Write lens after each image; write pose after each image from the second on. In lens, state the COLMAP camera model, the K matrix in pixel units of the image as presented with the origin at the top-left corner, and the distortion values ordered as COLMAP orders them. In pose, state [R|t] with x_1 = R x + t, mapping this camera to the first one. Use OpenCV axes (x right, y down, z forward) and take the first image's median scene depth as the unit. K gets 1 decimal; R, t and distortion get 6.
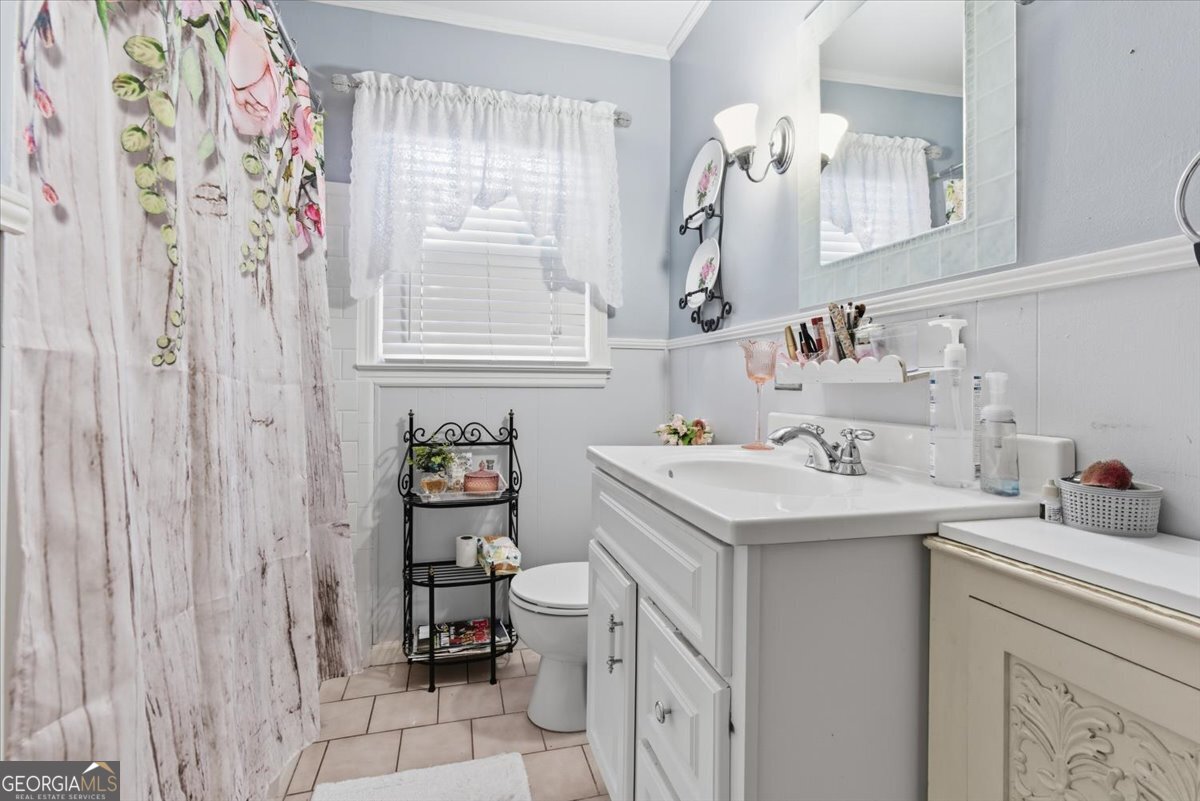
lens RADIAL K [[546.4, 0, 591.3], [0, 546.4, 386.2], [0, 0, 1]] dist [0.000194, -0.000852]
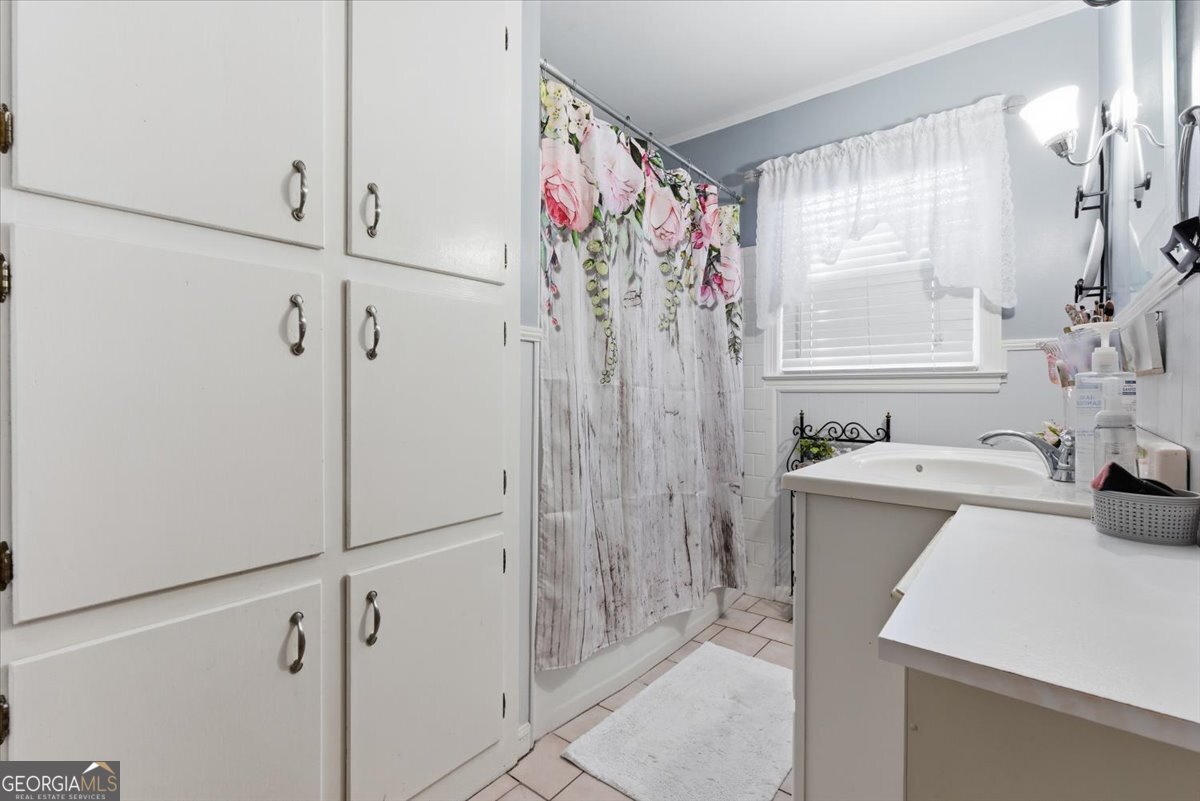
lens RADIAL K [[546.4, 0, 600.3], [0, 546.4, 394.2], [0, 0, 1]] dist [0.000194, -0.000852]
pose [[0.590663, 0.001090, -0.806917, 0.648053], [0.002434, 0.999992, 0.003132, 0.000447], [0.806914, -0.003814, 0.590656, -0.207297]]
